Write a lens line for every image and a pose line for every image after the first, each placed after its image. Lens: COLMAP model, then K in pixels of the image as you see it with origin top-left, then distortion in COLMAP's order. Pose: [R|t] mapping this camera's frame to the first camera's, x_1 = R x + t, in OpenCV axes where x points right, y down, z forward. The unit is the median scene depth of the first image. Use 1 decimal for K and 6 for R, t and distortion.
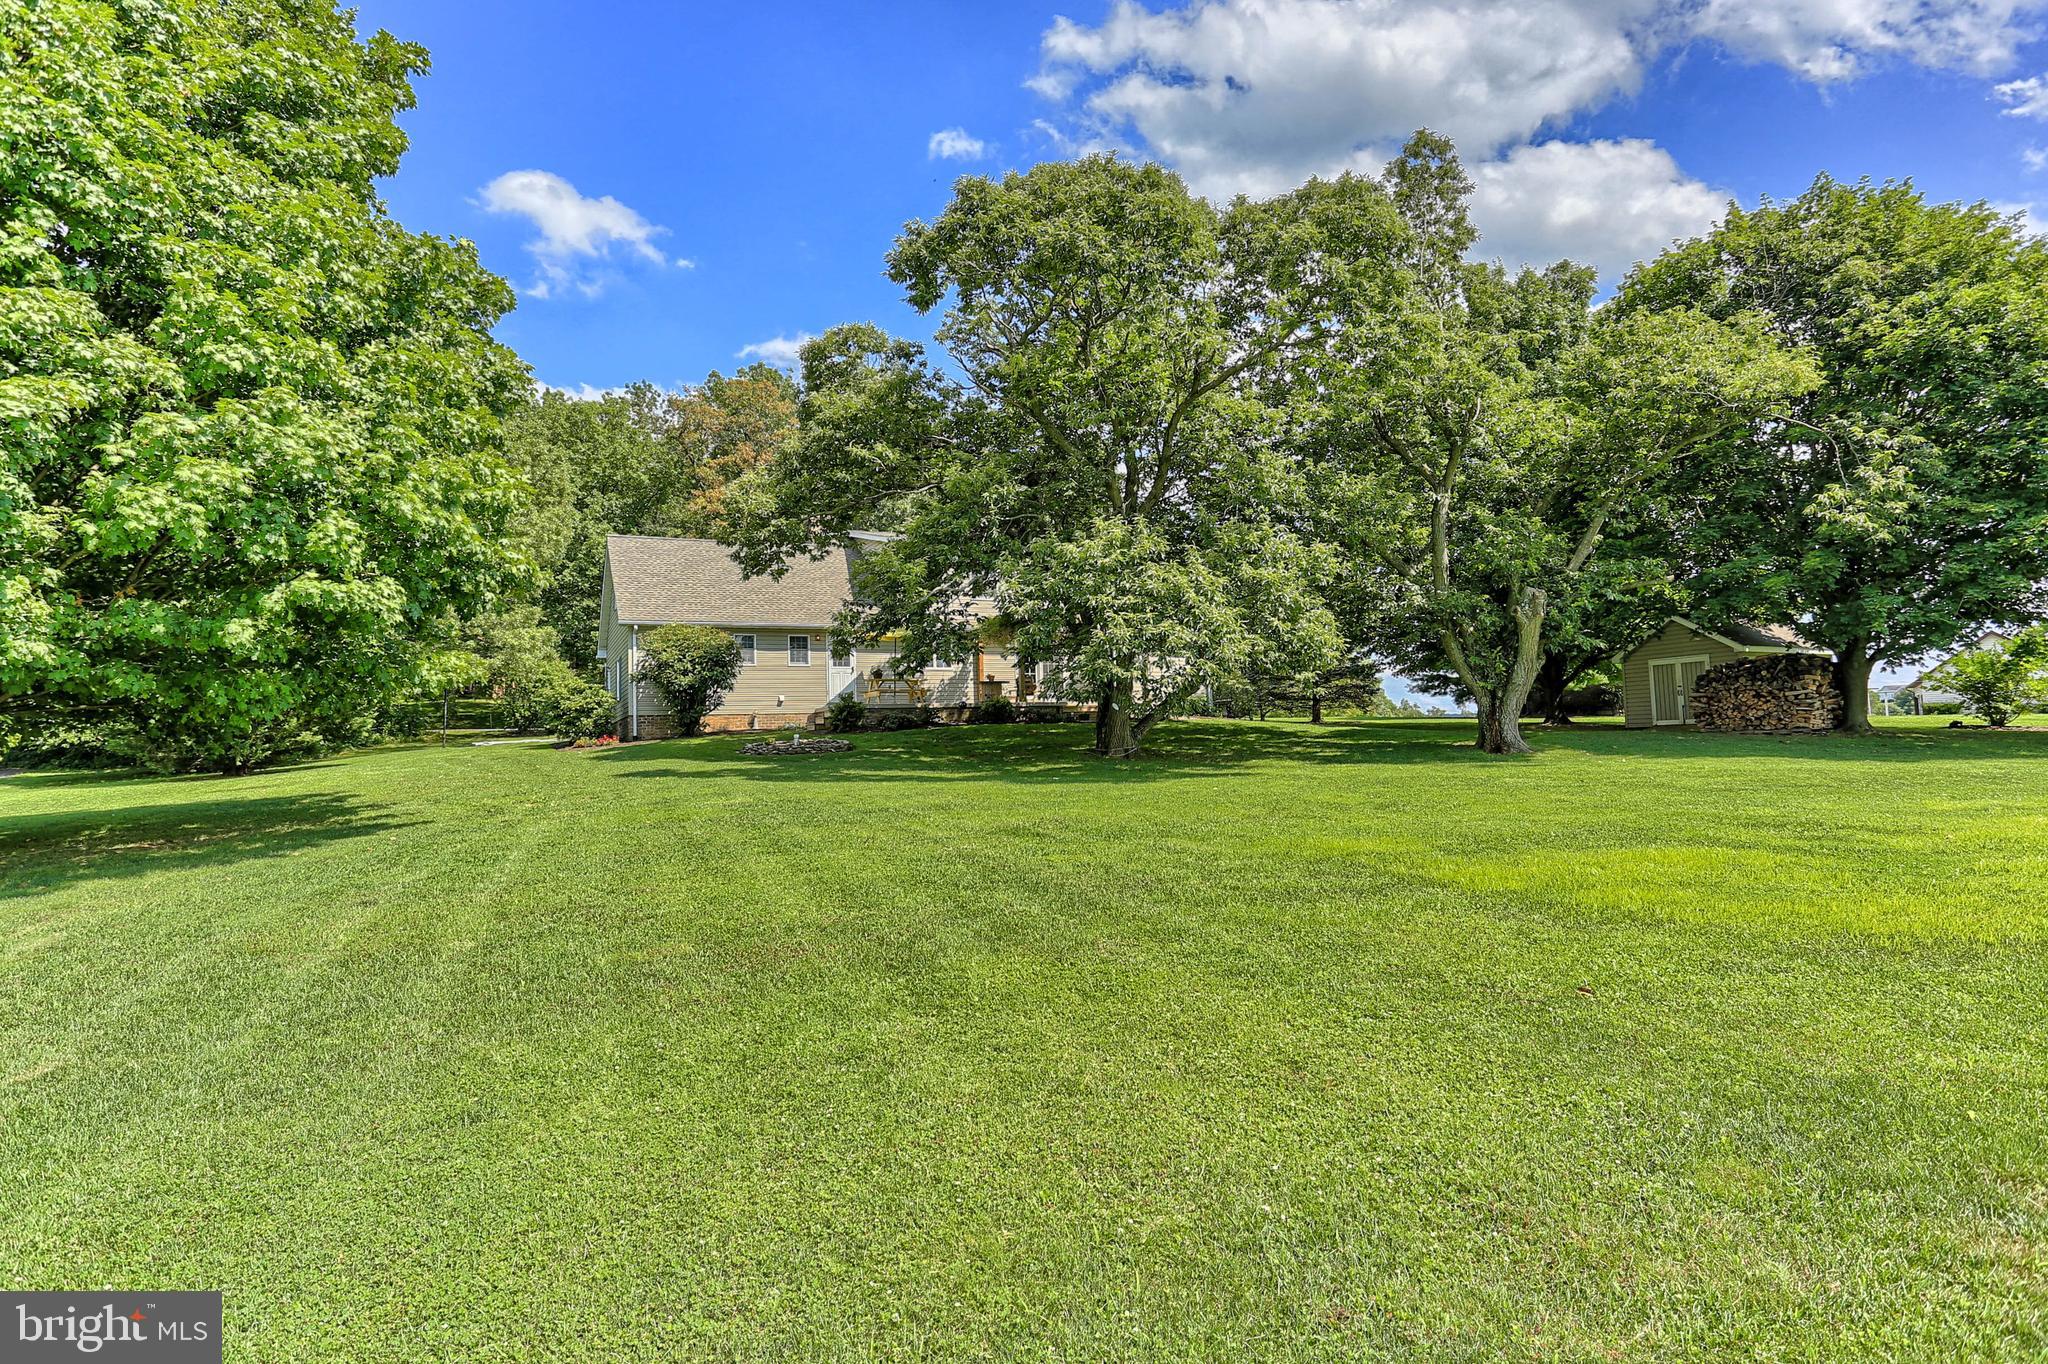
lens RADIAL K [[1020.5, 0, 1040.0], [0, 1020.5, 684.2], [0, 0, 1]] dist [0.006689, -0.000244]
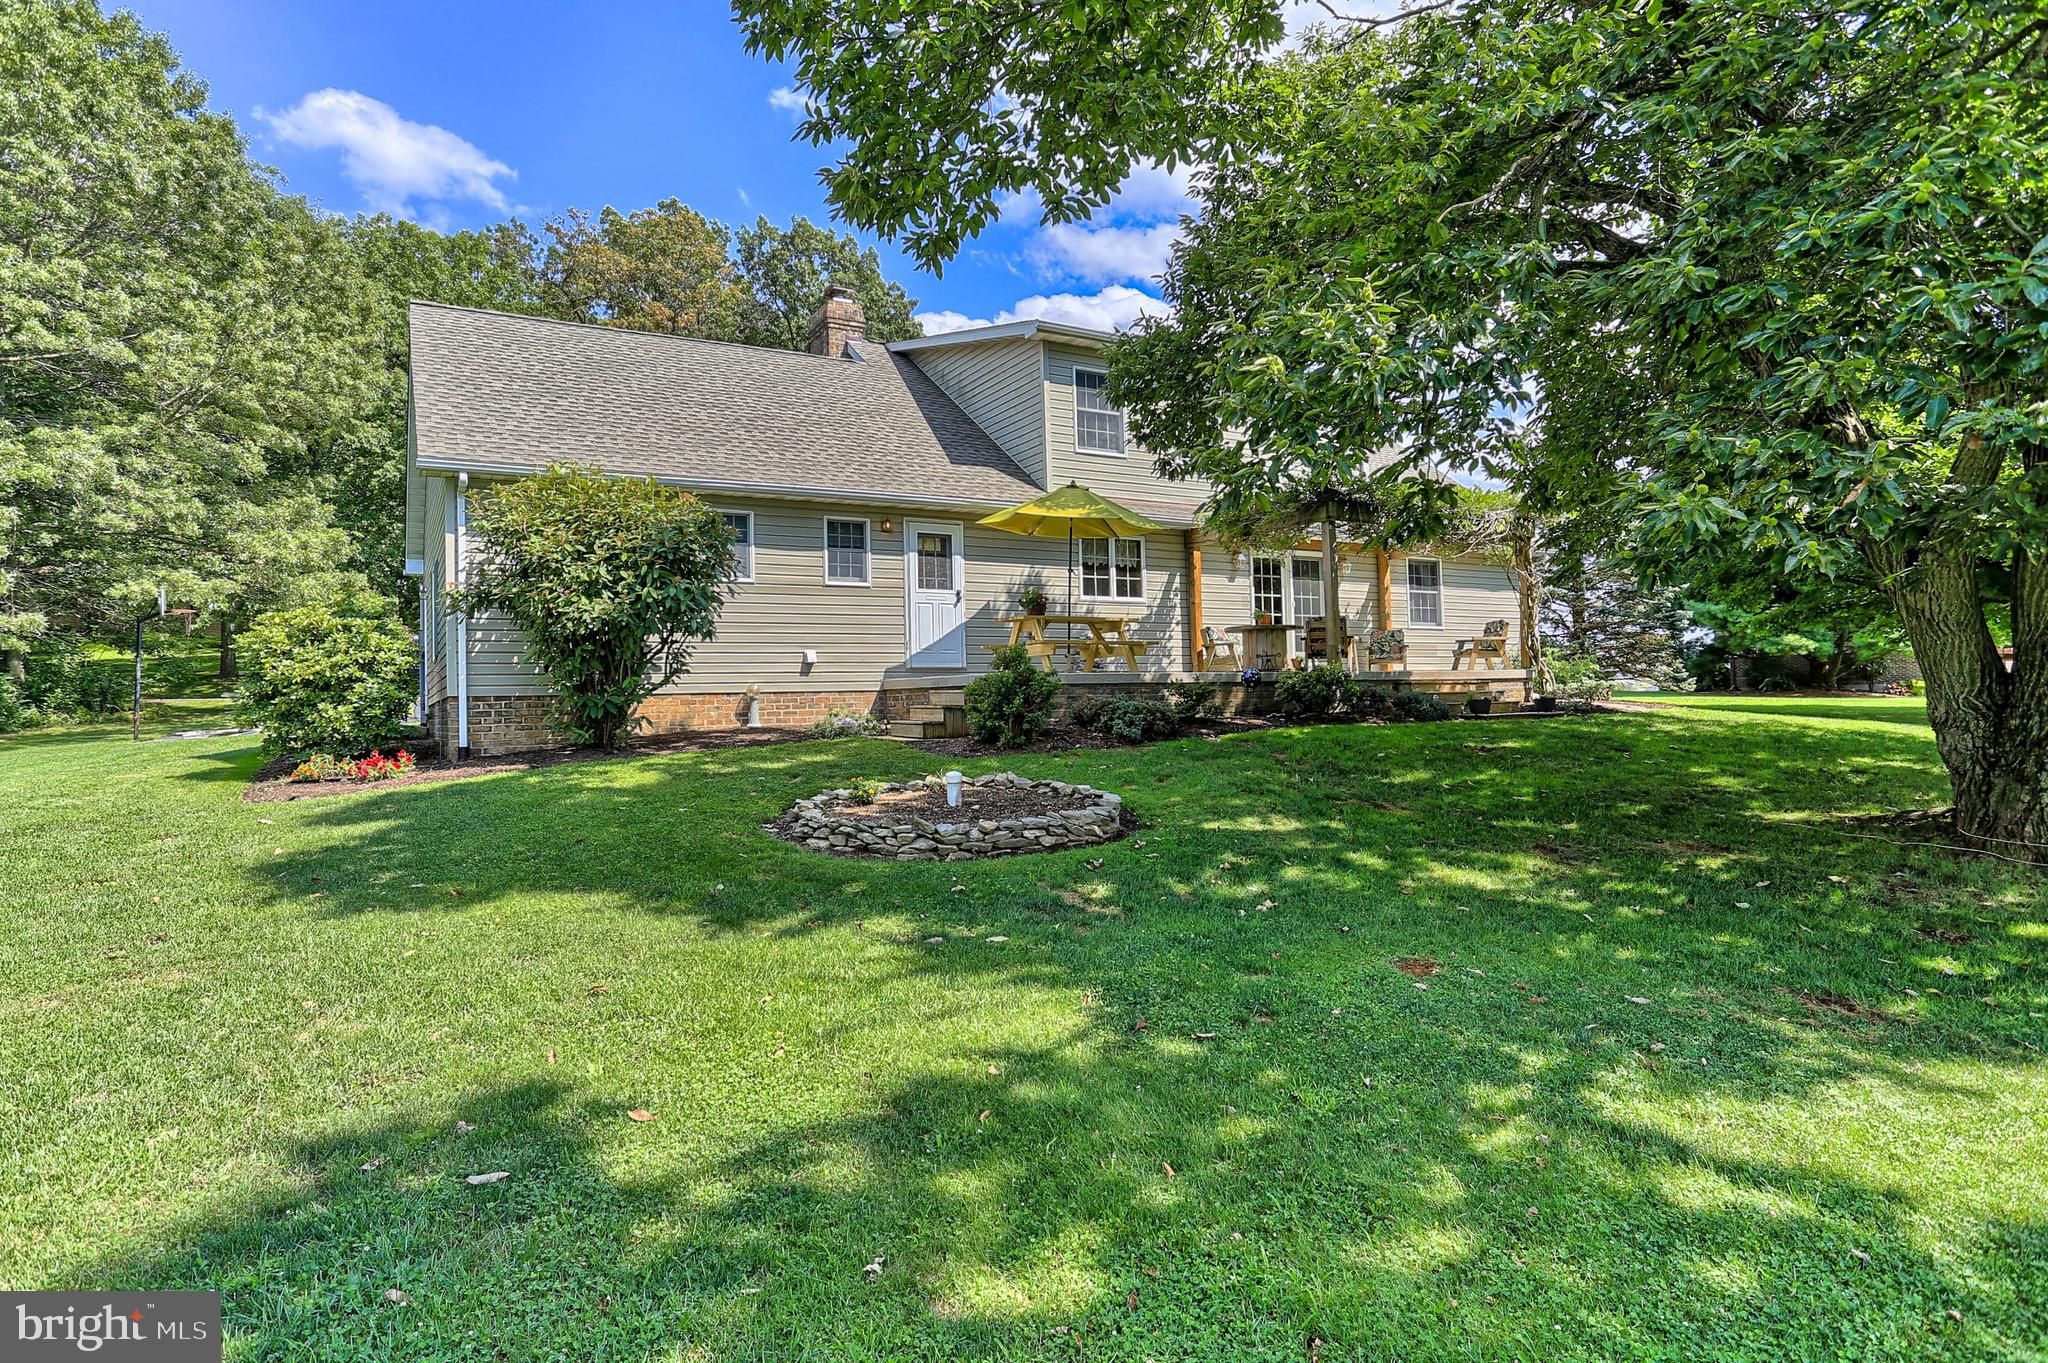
lens RADIAL K [[1020.5, 0, 1004.4], [0, 1020.5, 686.2], [0, 0, 1]] dist [0.006689, -0.000244]
pose [[0.997449, 0.007804, 0.070957, -0.210927], [-0.010870, 0.999019, 0.042933, 0.006586], [-0.070552, -0.043595, 0.996555, 0.579317]]
